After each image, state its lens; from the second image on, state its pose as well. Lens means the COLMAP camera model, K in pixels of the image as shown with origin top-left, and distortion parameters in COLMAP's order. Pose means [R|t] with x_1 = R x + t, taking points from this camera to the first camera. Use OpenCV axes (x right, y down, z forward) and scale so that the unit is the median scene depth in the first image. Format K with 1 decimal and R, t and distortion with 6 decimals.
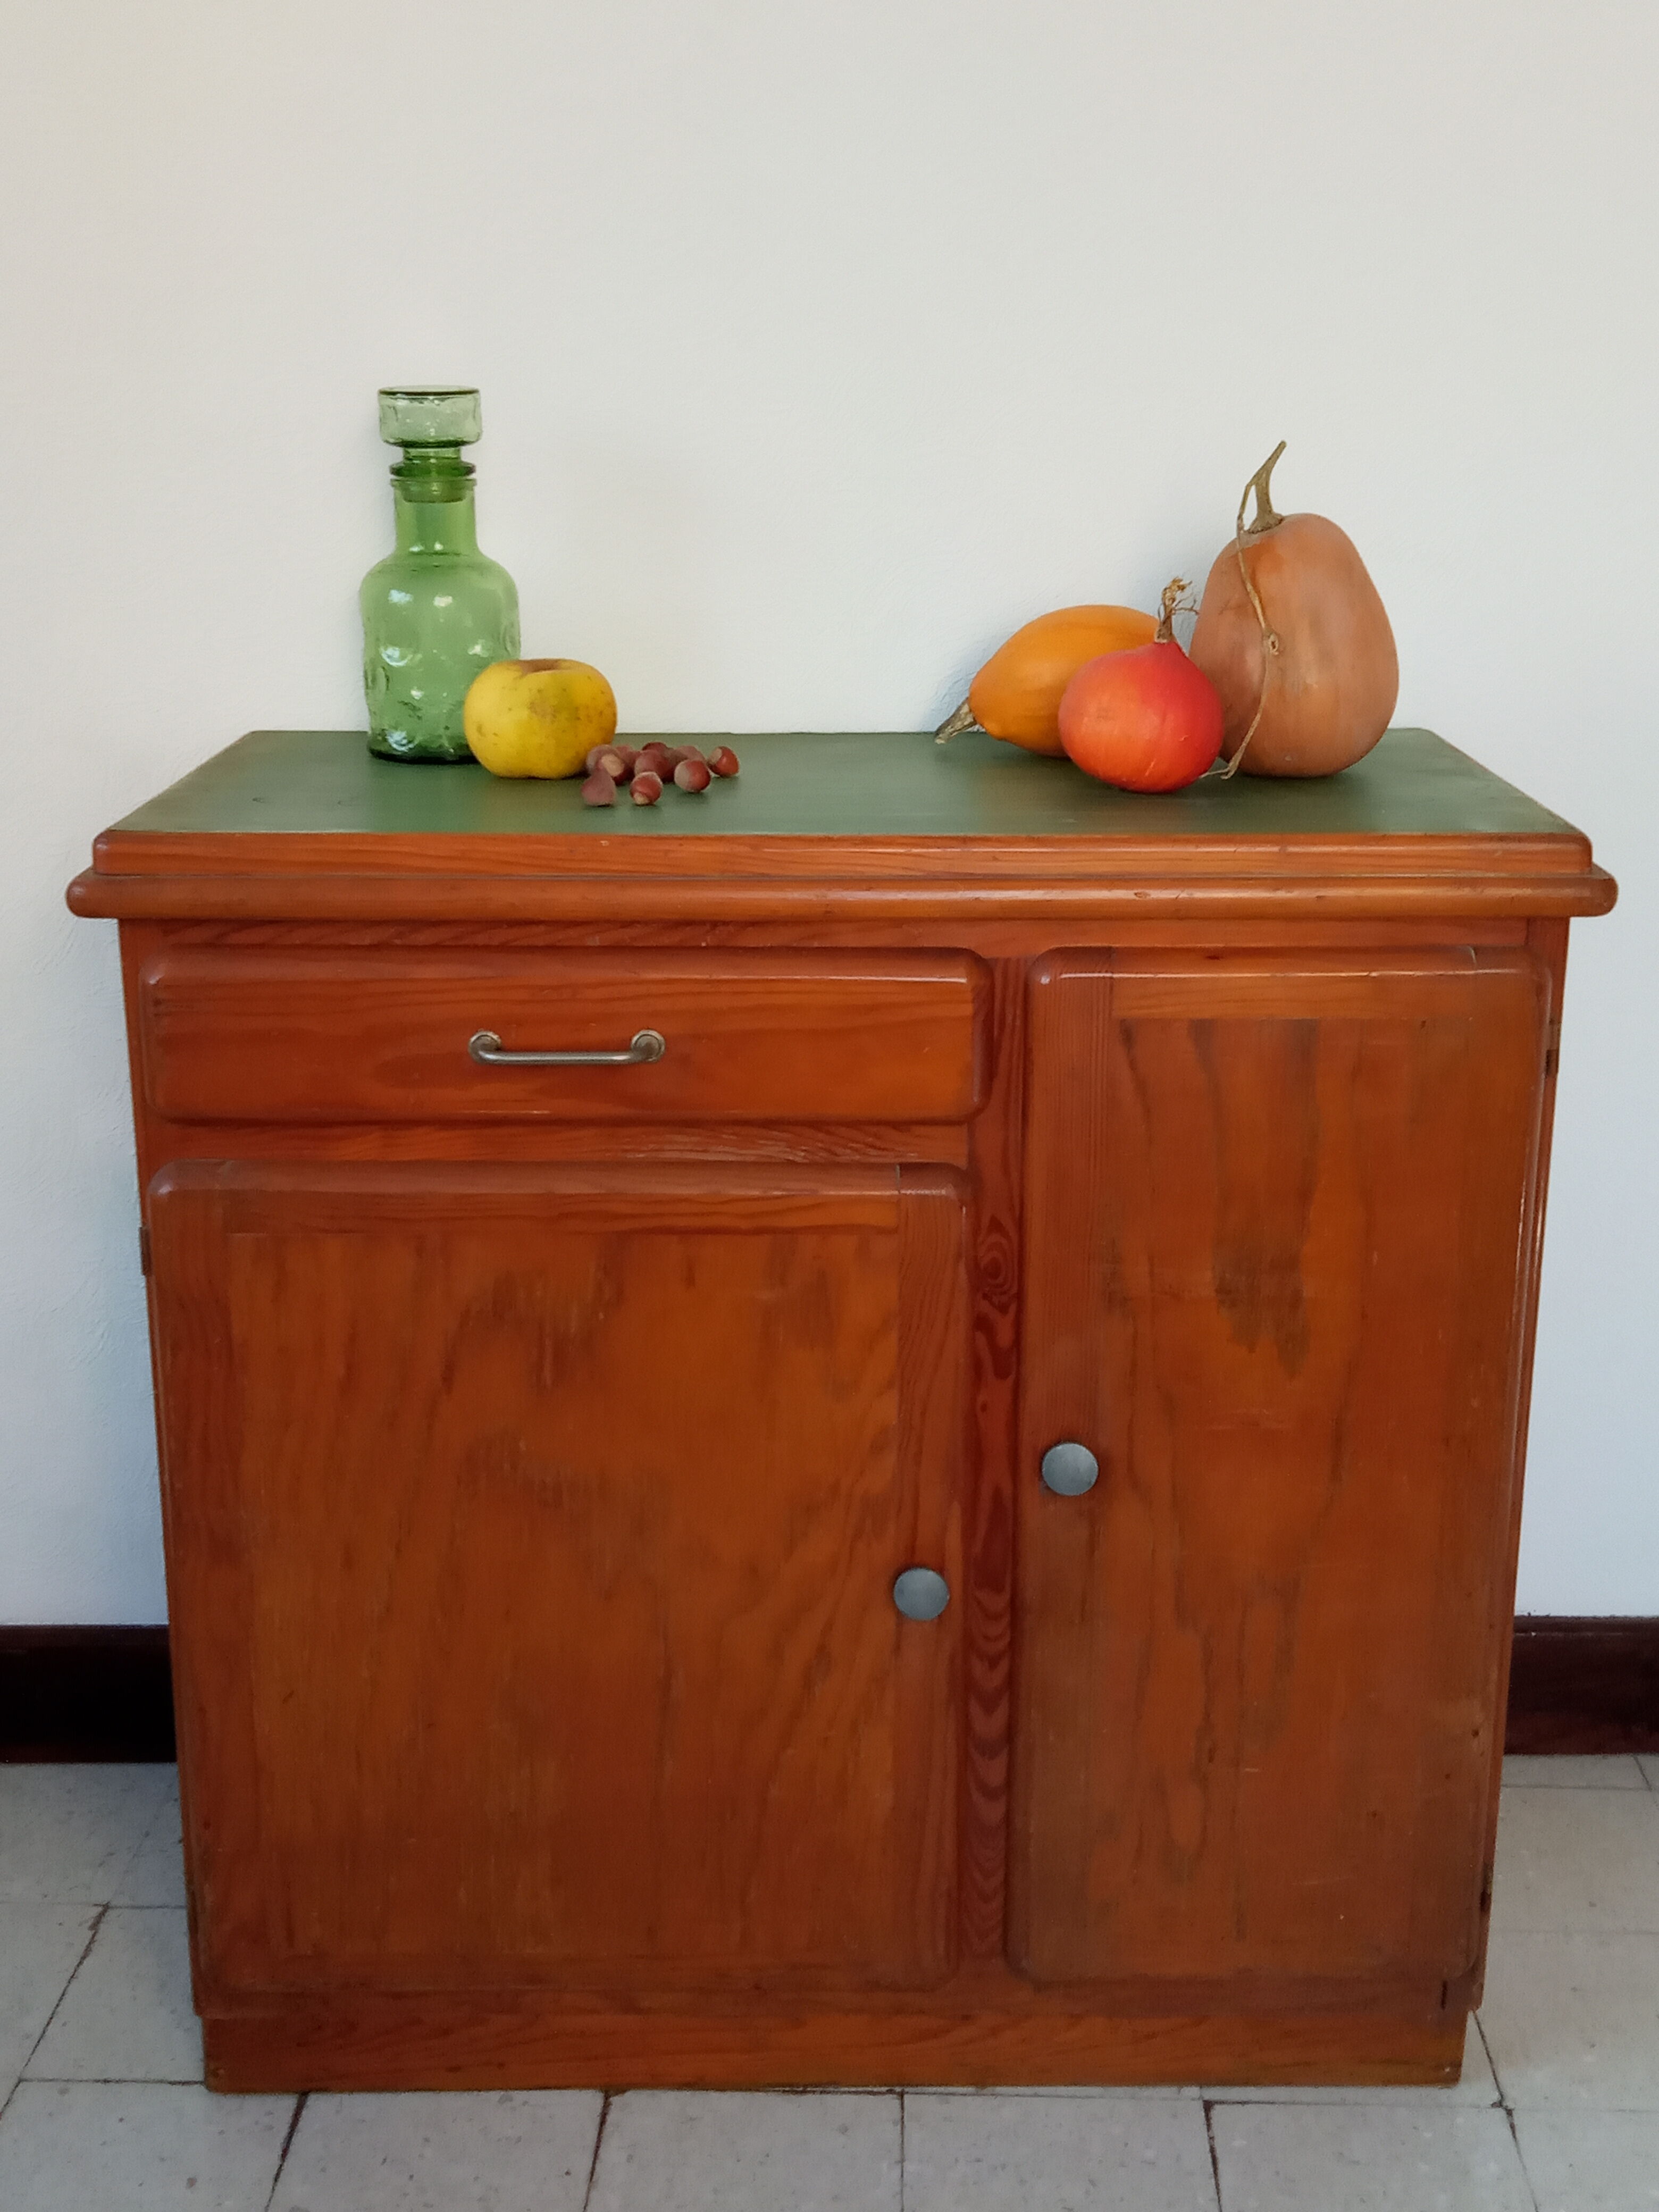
lens RADIAL K [[2608.4, 0, 834.4], [0, 2608.4, 1119.9], [0, 0, 1]] dist [0.117588, -0.331307]
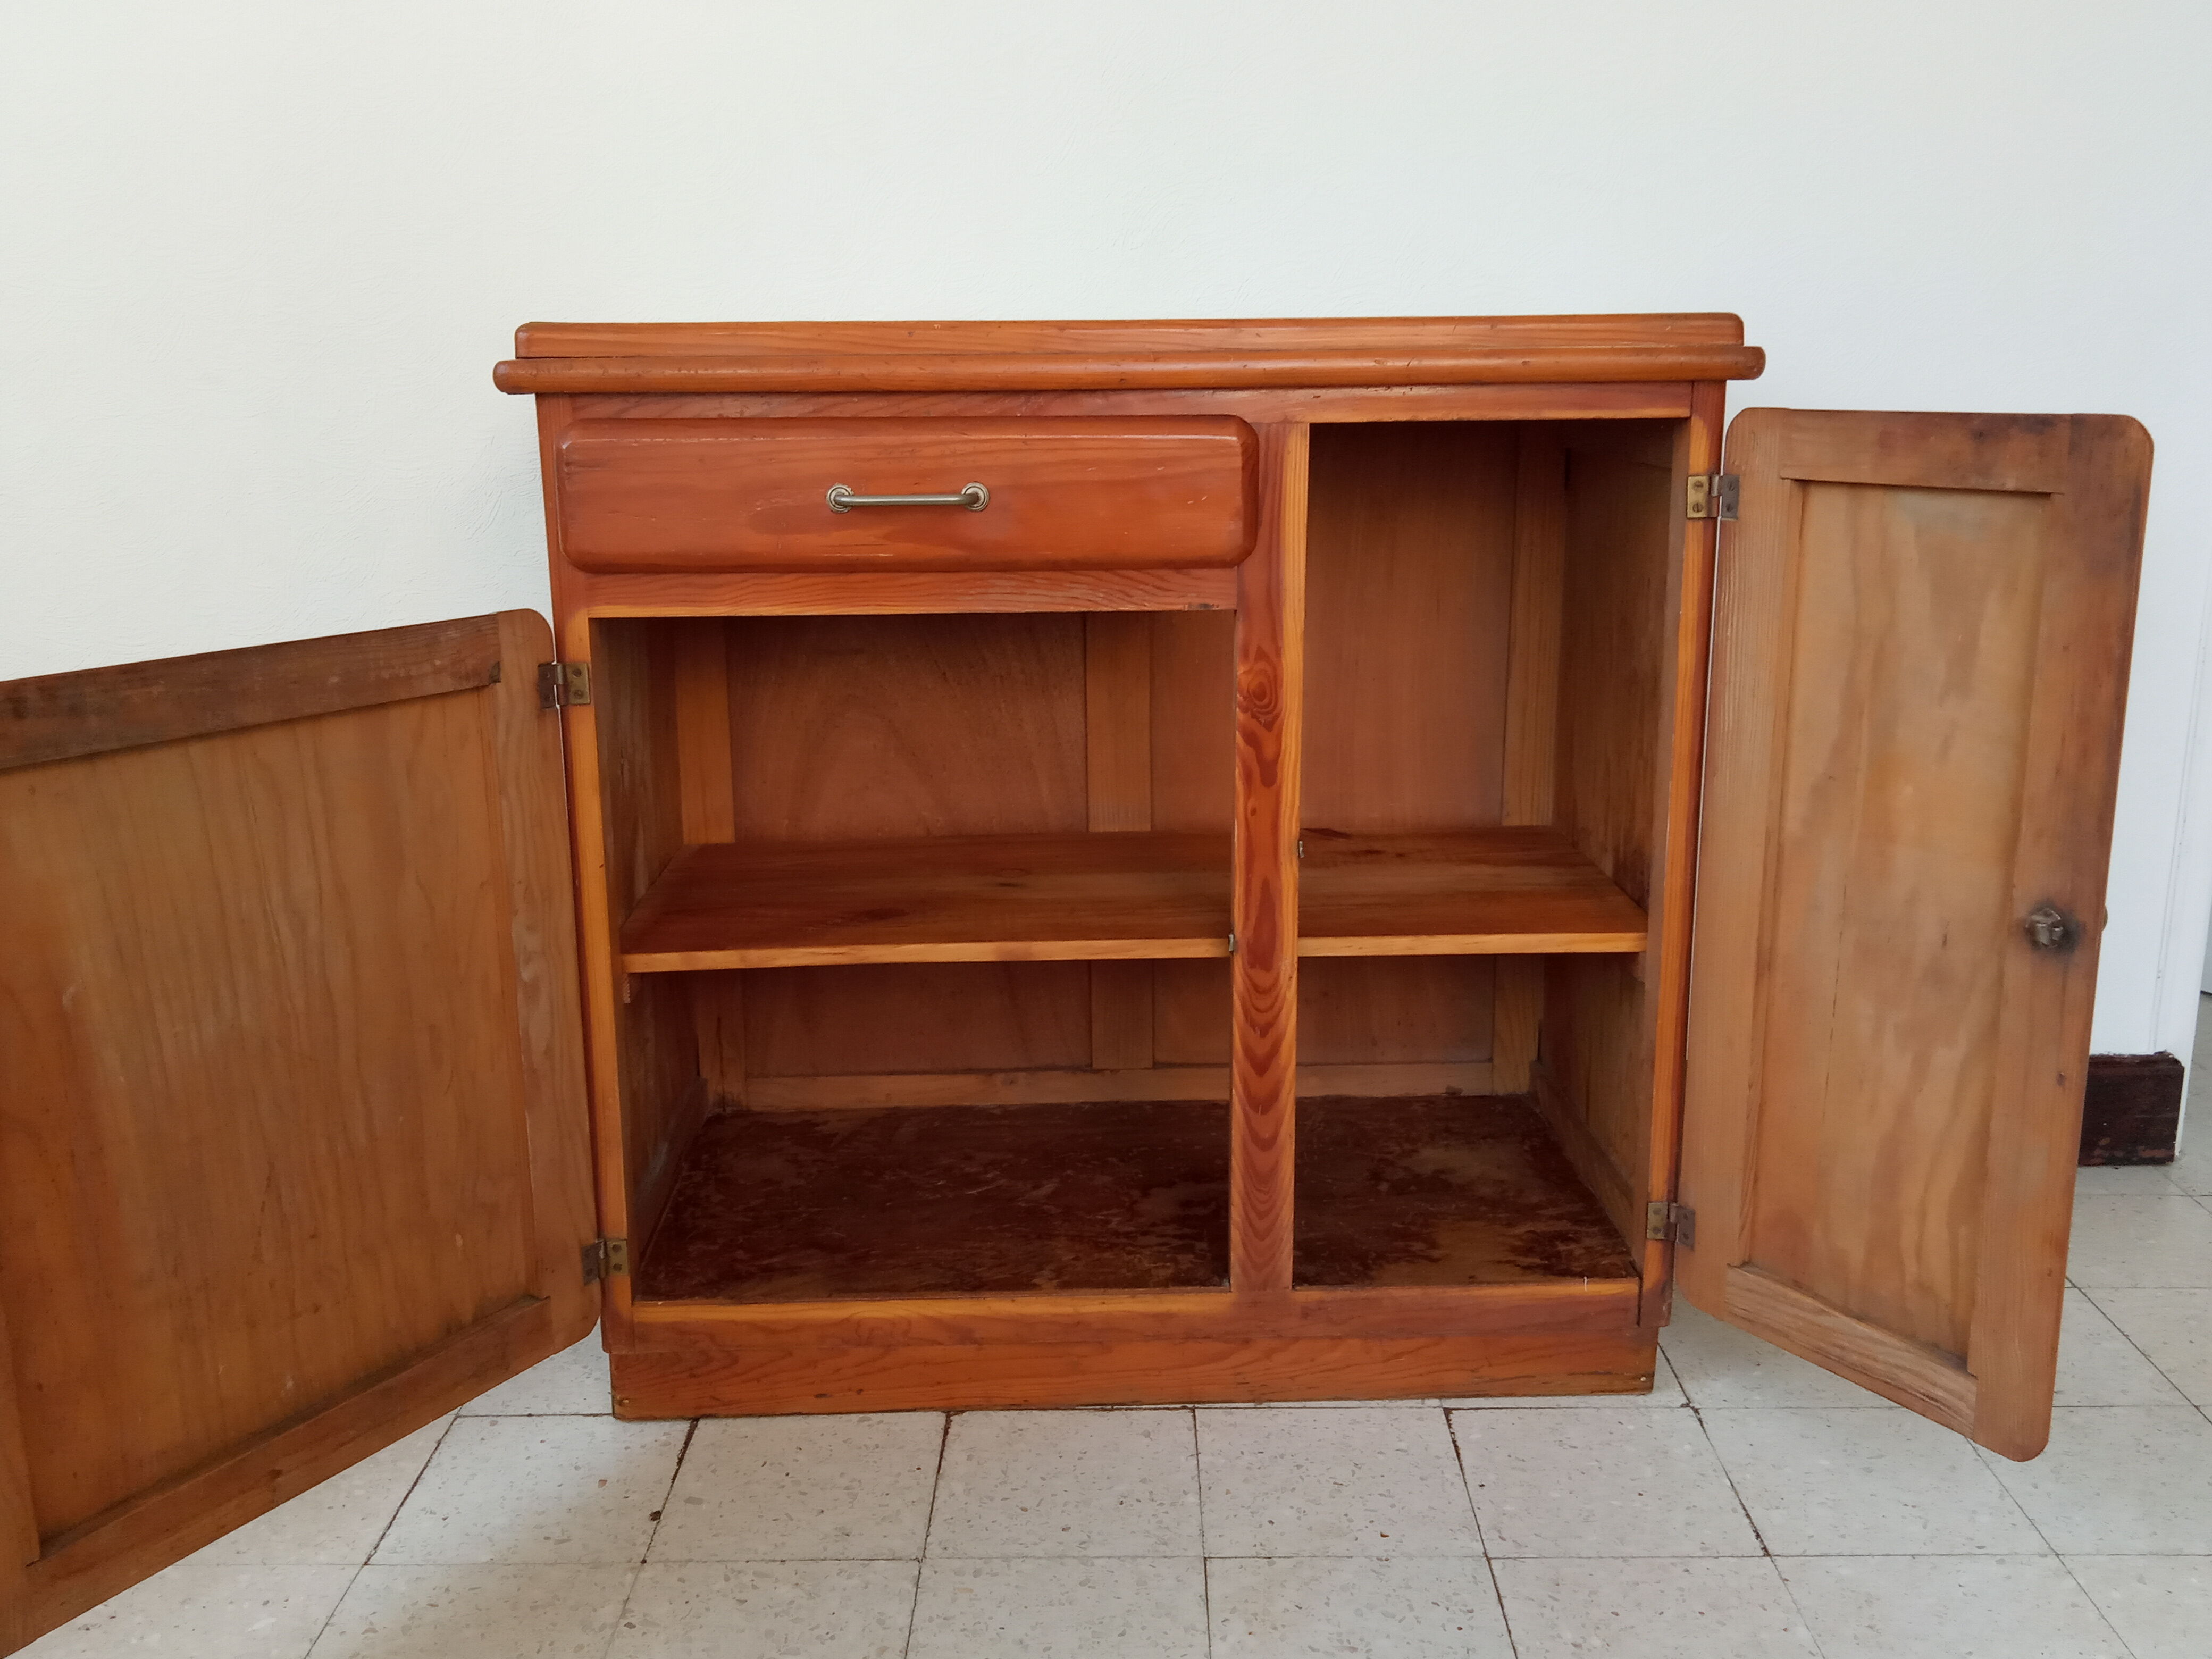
lens RADIAL K [[1972.5, 0, 1106.0], [0, 1972.5, 829.5], [0, 0, 1]] dist [0.071357, -0.230103]
pose [[0.999707, -0.017443, 0.016764, -0.026645], [0.018322, 0.998384, -0.053786, 0.163851], [-0.015799, 0.054078, 0.998412, 0.086720]]
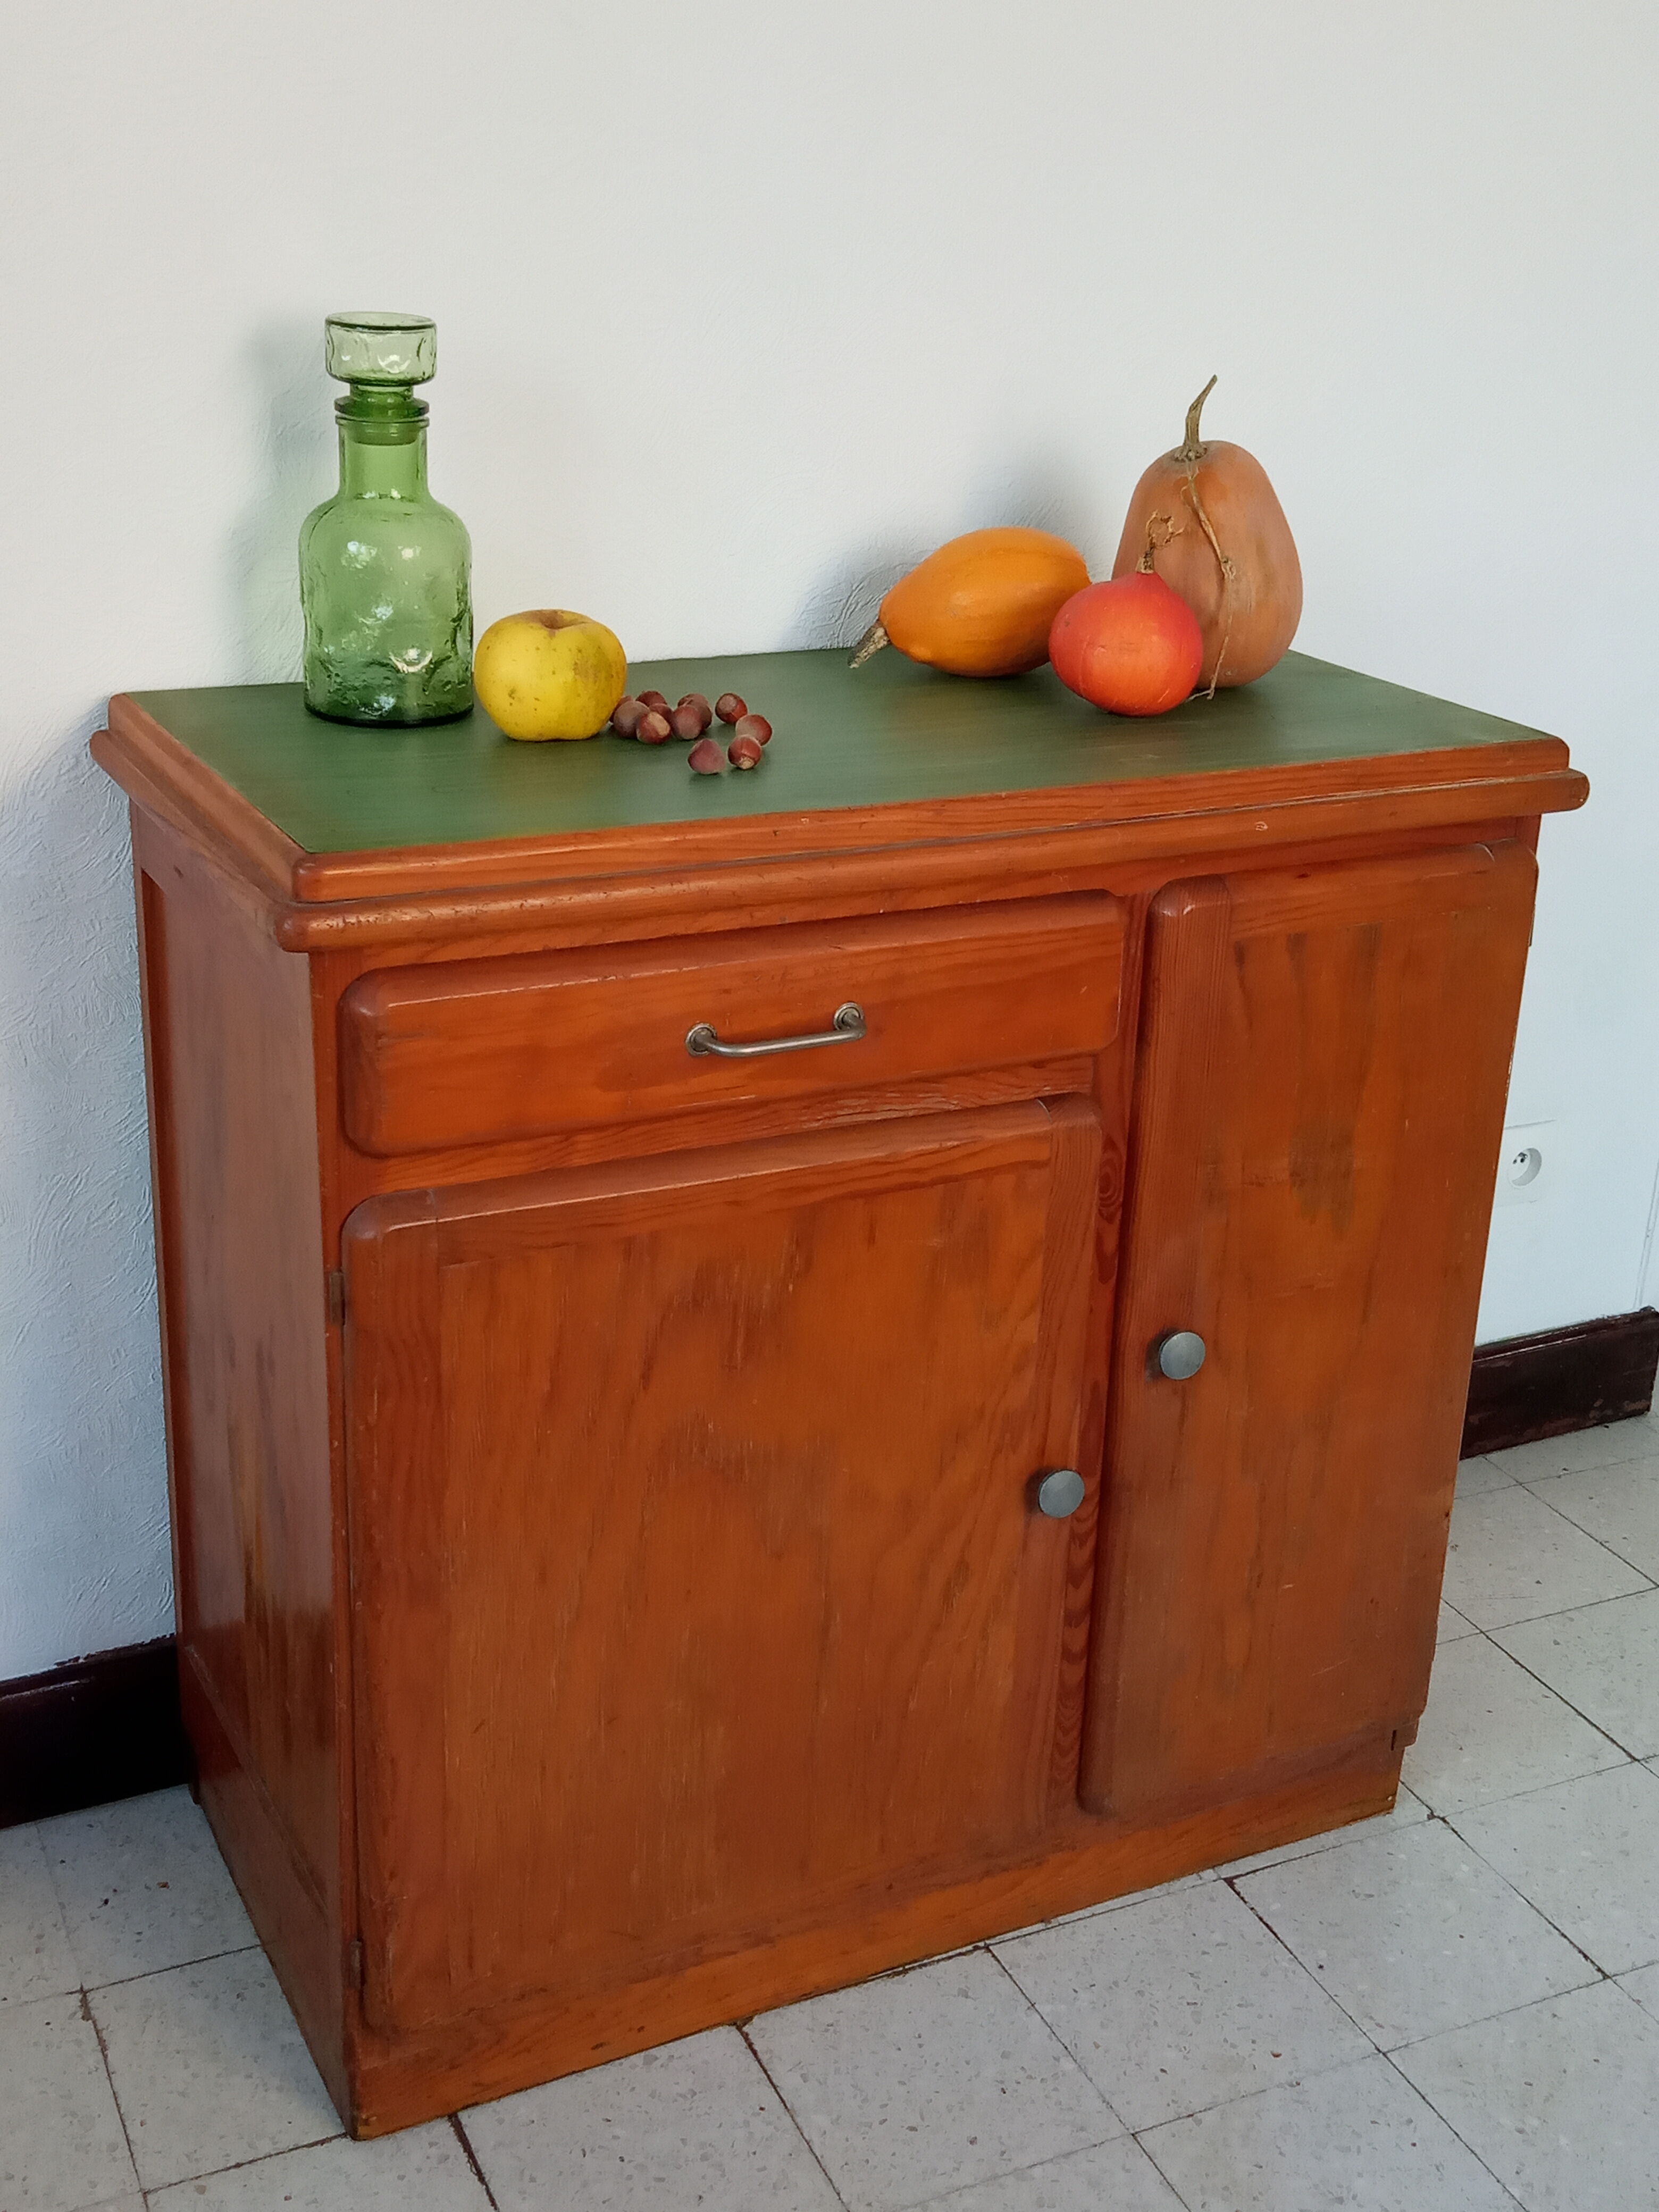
lens RADIAL K [[2608.4, 0, 834.4], [0, 2608.4, 1119.9], [0, 0, 1]] dist [0.117588, -0.331307]
pose [[0.890732, -0.135553, 0.433845, -0.480126], [0.095117, 0.988951, 0.113708, -0.096931], [-0.444465, -0.060017, 0.893783, 0.097440]]
